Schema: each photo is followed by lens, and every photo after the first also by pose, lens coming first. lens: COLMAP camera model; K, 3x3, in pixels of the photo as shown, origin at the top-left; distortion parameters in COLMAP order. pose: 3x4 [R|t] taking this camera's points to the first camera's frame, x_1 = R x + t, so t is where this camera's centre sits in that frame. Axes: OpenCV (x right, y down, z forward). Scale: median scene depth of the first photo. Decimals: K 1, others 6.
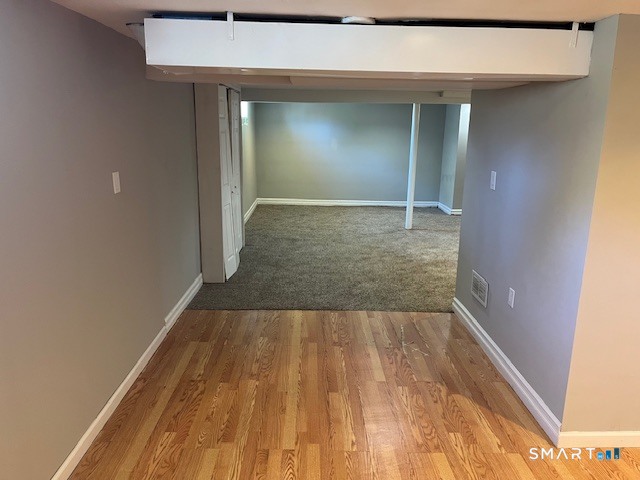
lens RADIAL K [[477.9, 0, 320.0], [0, 477.9, 240.0], [0, 0, 1]] dist [0.075130, -0.093317]
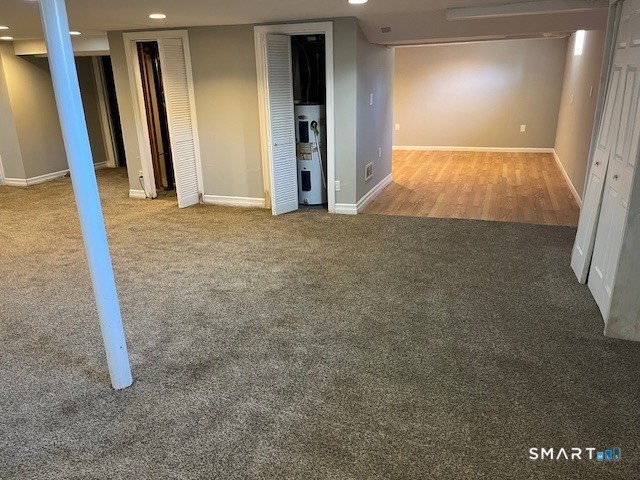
lens RADIAL K [[477.9, 0, 320.0], [0, 477.9, 240.0], [0, 0, 1]] dist [0.075130, -0.093317]
pose [[-0.931653, -0.114087, 0.344973, -0.092868], [0.090722, 0.846318, 0.524895, -0.537500], [-0.351840, 0.520317, -0.778125, 2.325077]]
